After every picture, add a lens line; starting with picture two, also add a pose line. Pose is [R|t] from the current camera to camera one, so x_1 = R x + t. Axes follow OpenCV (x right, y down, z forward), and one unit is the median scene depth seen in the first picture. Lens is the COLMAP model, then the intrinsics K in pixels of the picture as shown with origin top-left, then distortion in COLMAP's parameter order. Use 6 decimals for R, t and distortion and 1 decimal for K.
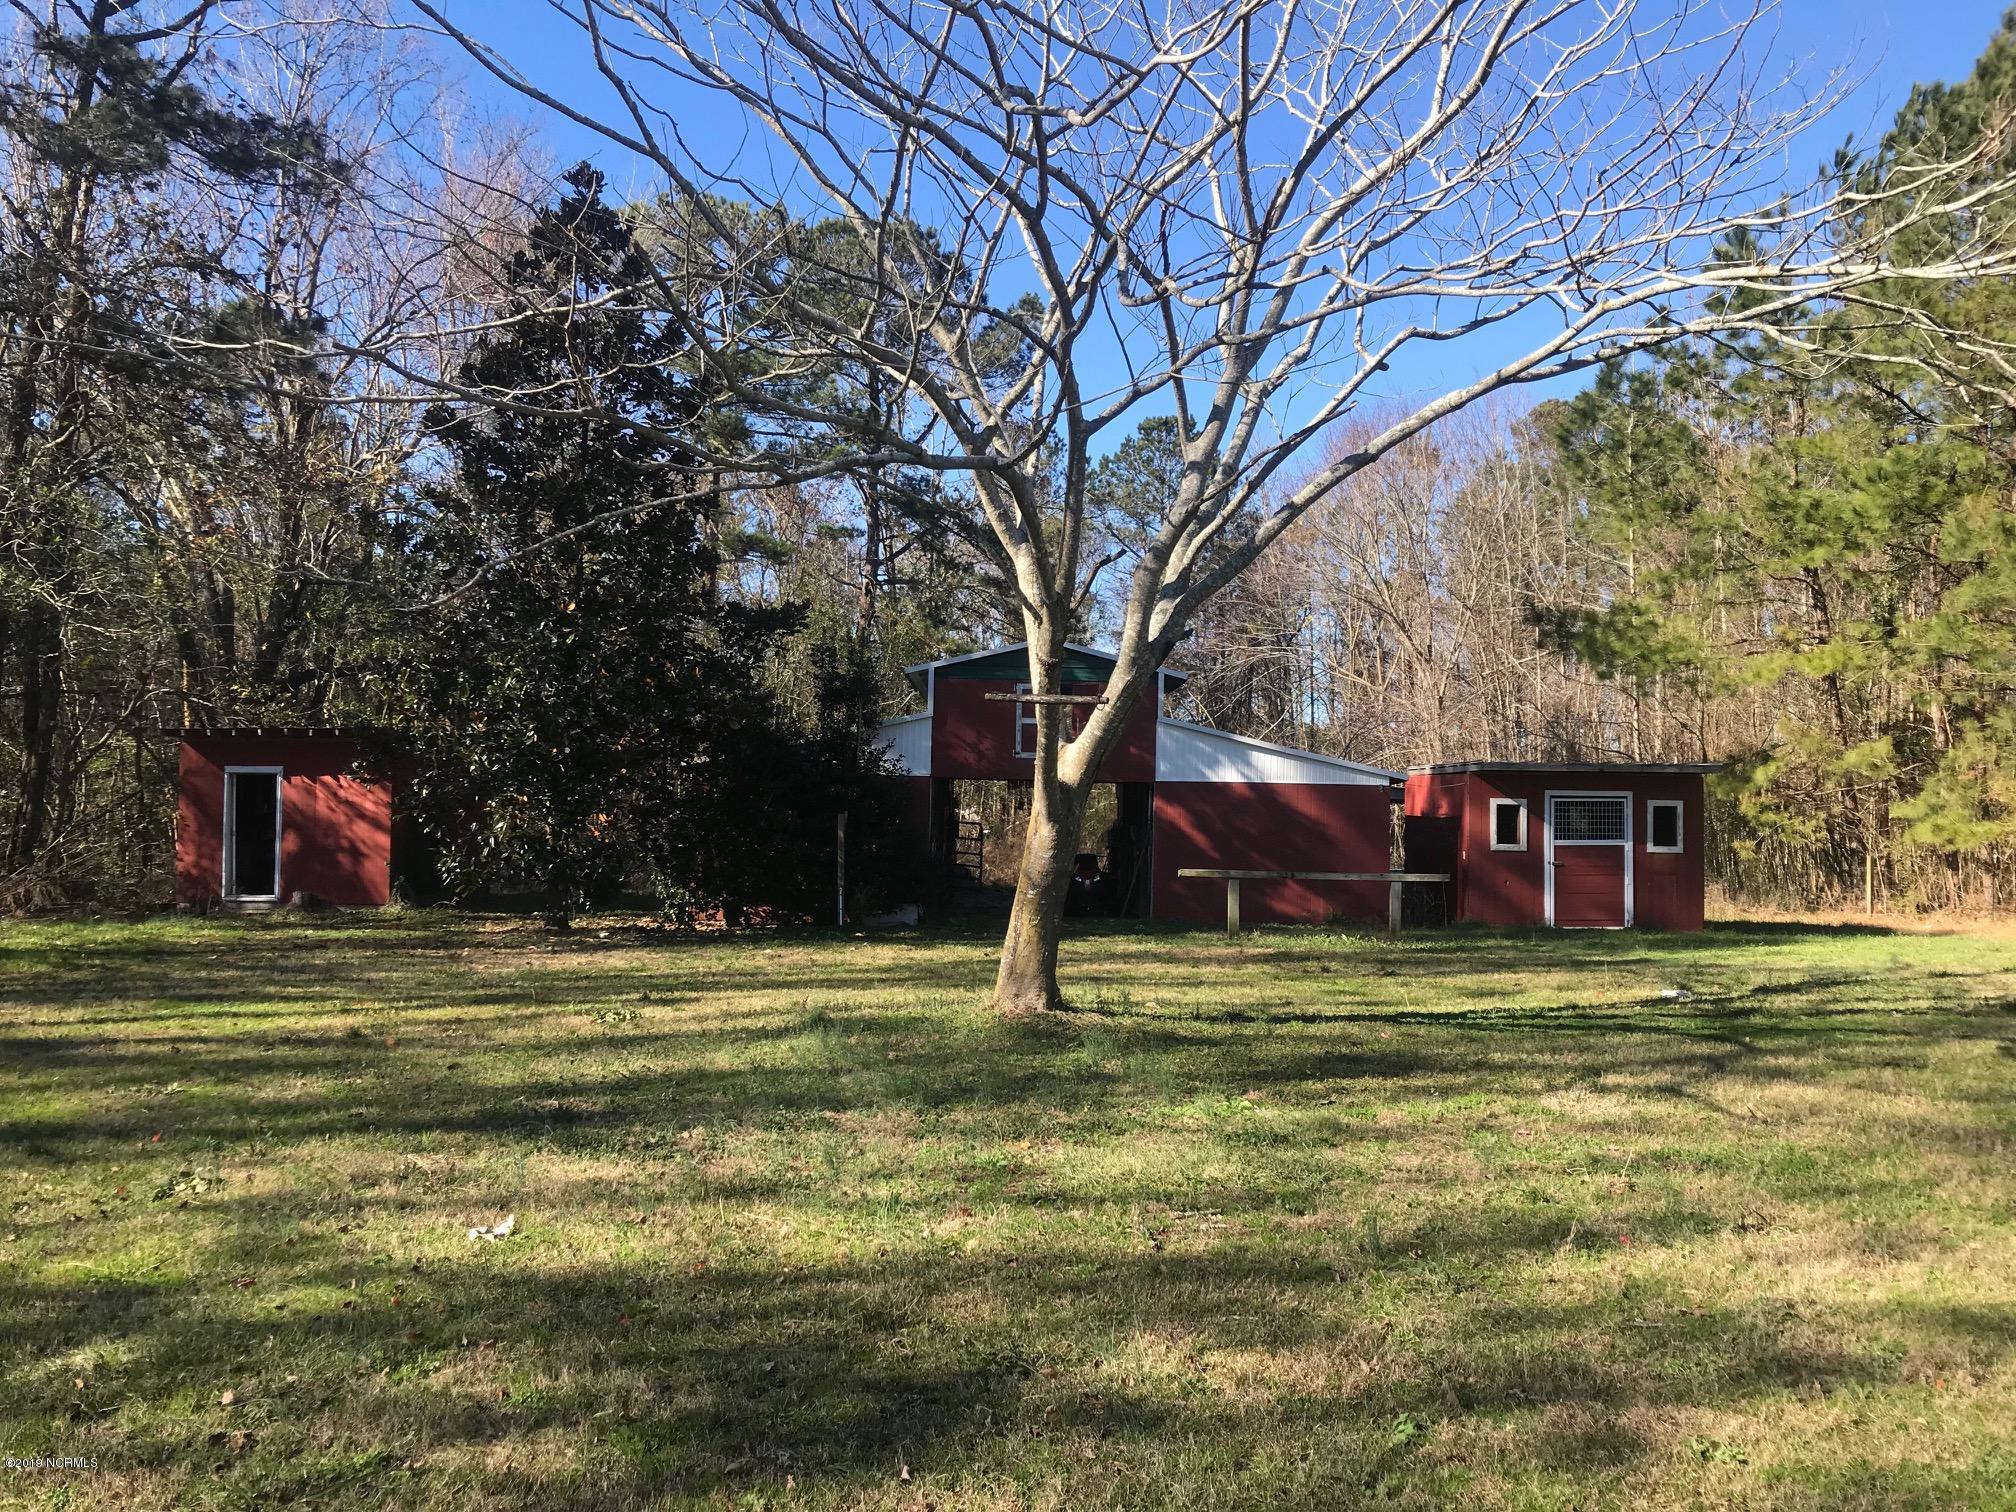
lens RADIAL K [[1643.8, 0, 1008.0], [0, 1643.8, 756.0], [0, 0, 1]] dist [0.002538, -0.002681]
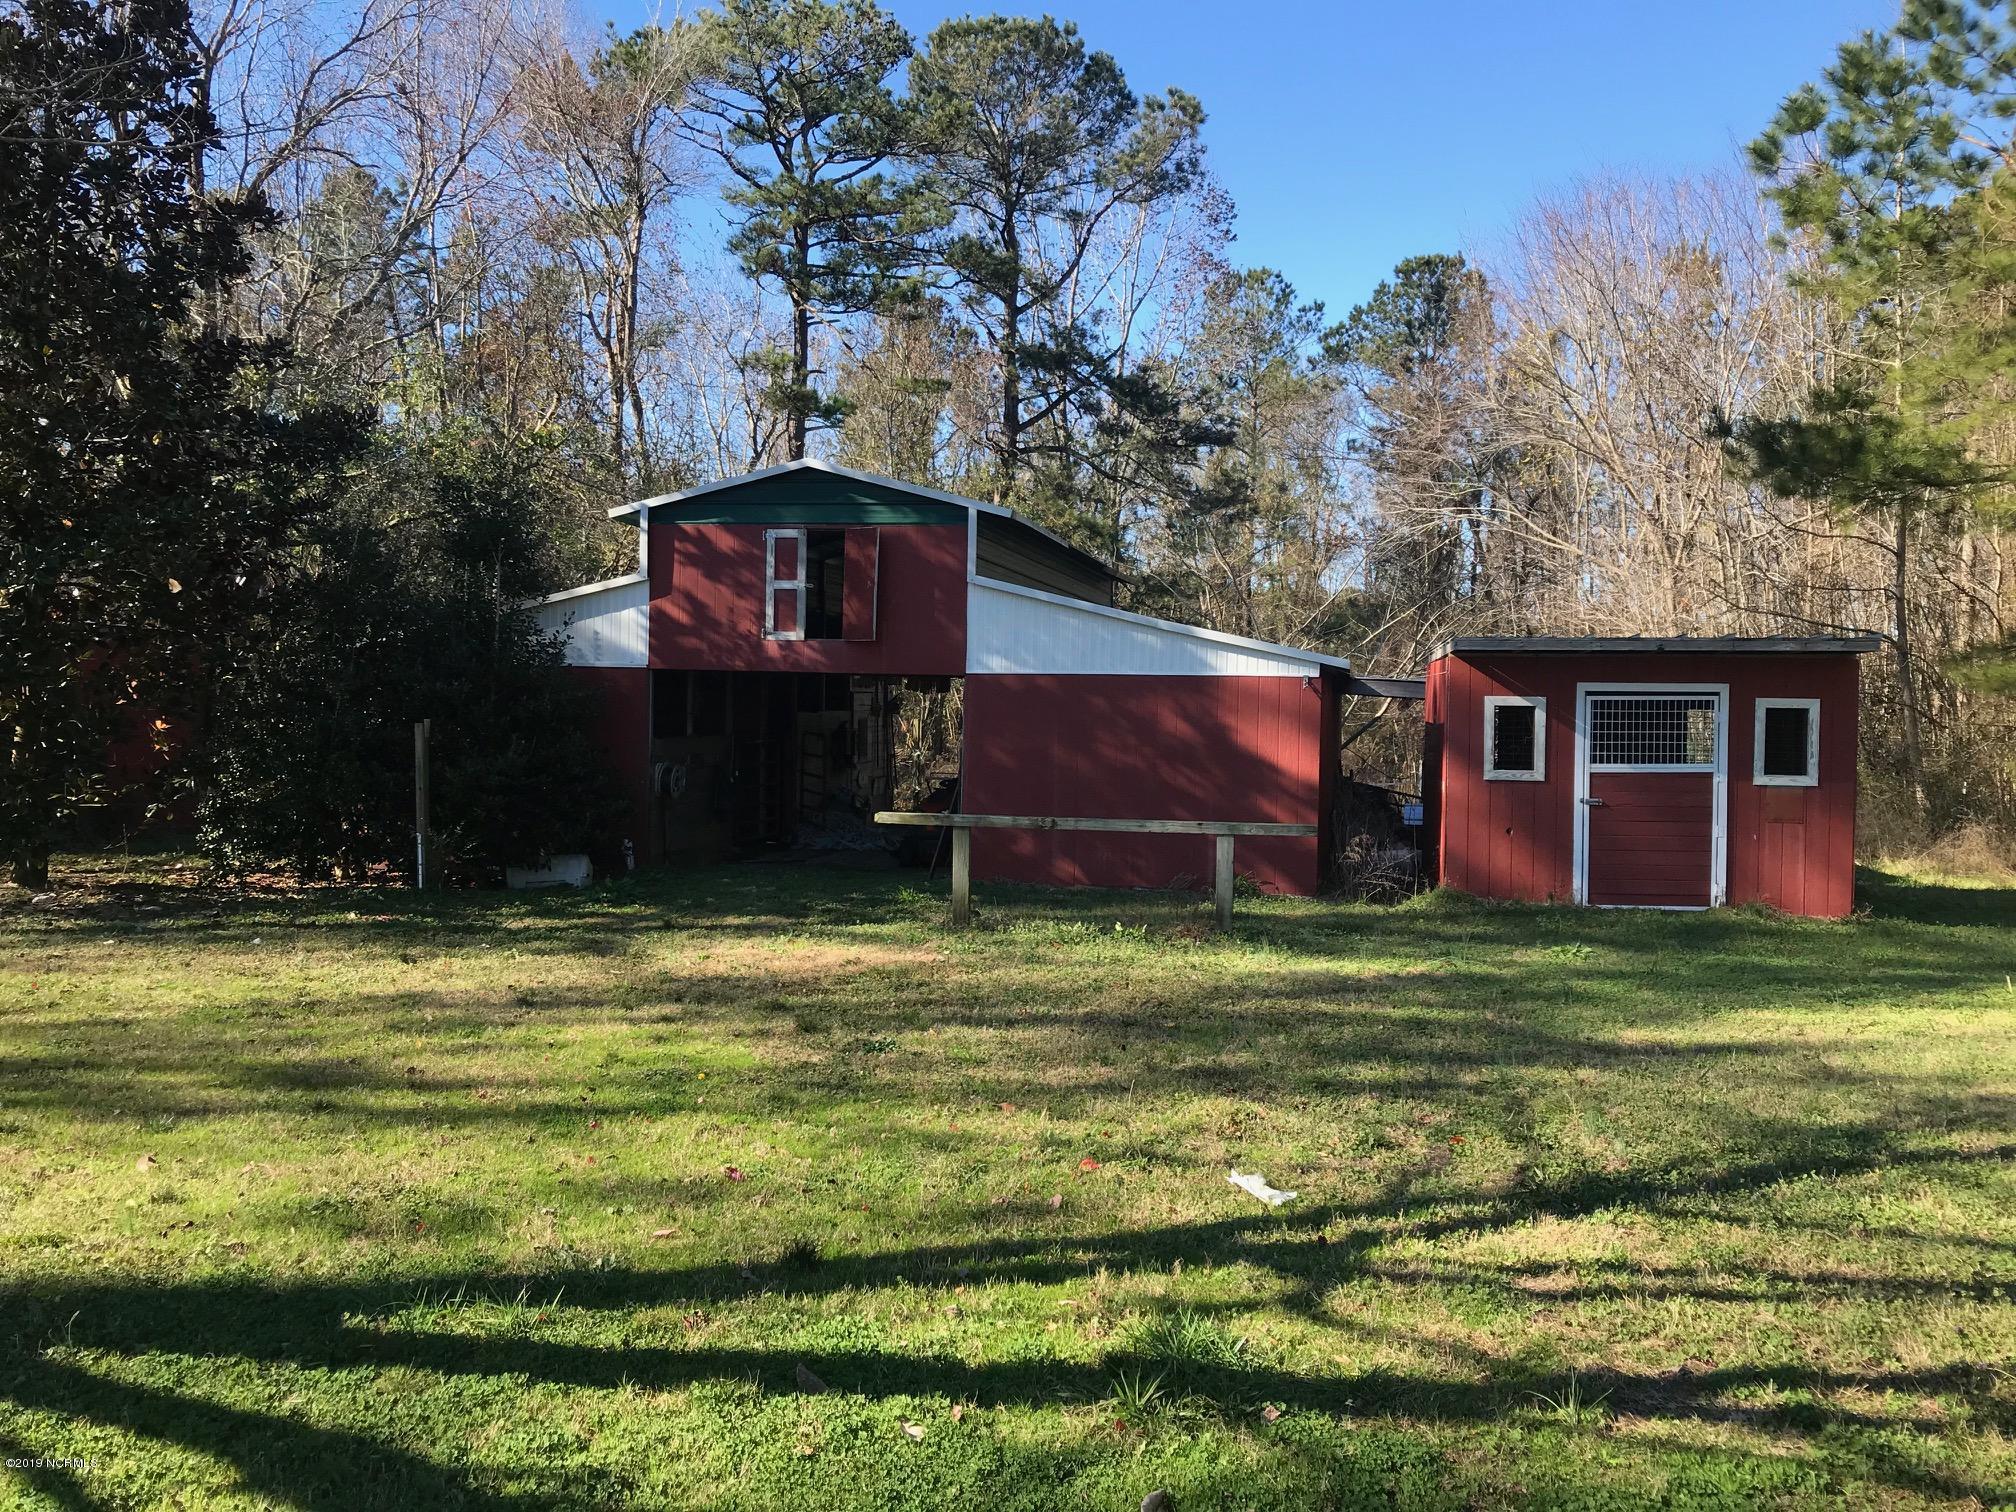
lens RADIAL K [[1643.8, 0, 1008.0], [0, 1643.8, 756.0], [0, 0, 1]] dist [0.002538, -0.002681]
pose [[0.976023, 0.003818, -0.217633, 0.253896], [0.009010, 0.998281, 0.057918, 0.010860], [0.217480, -0.058490, 0.974311, 0.359848]]
